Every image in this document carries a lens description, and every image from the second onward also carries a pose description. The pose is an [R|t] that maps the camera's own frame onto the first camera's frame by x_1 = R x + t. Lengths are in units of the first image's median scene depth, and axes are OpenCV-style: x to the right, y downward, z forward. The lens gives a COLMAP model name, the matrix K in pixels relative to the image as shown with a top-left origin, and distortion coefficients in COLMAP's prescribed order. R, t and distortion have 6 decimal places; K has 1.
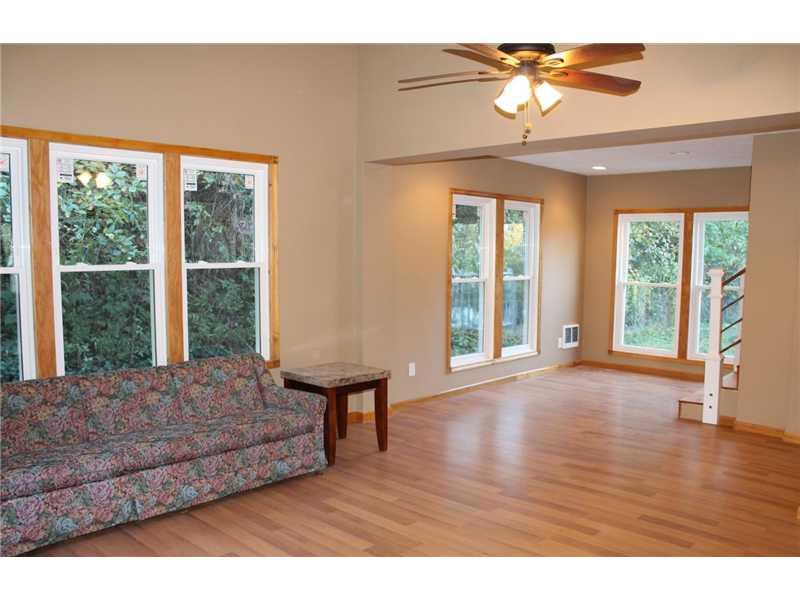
lens RADIAL K [[669.5, 0, 400.0], [0, 669.5, 300.0], [0, 0, 1]] dist [-0.109211, 0.011164]
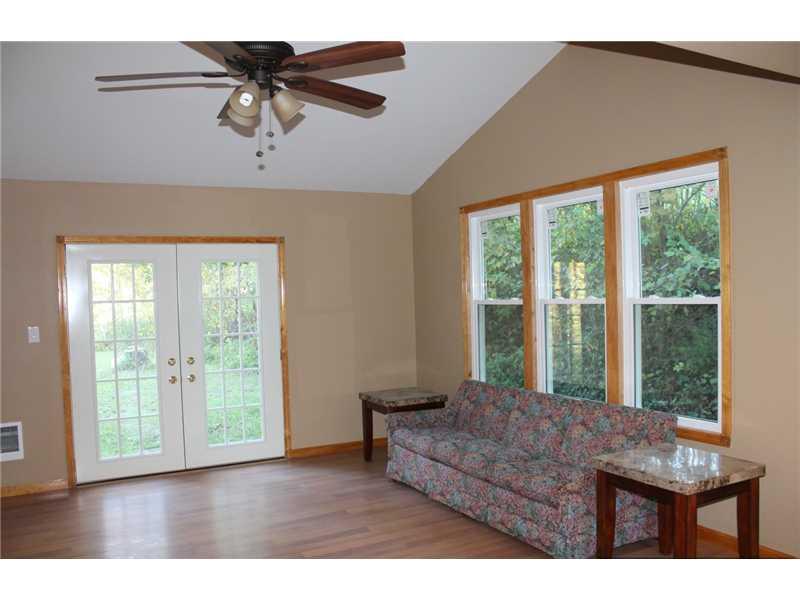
lens RADIAL K [[669.5, 0, 400.0], [0, 669.5, 300.0], [0, 0, 1]] dist [-0.109211, 0.011164]
pose [[-0.308807, 0.013706, -0.951026, 0.699179], [-0.044656, 0.998585, 0.028892, -0.071045], [0.950076, 0.051391, -0.307758, 1.077246]]
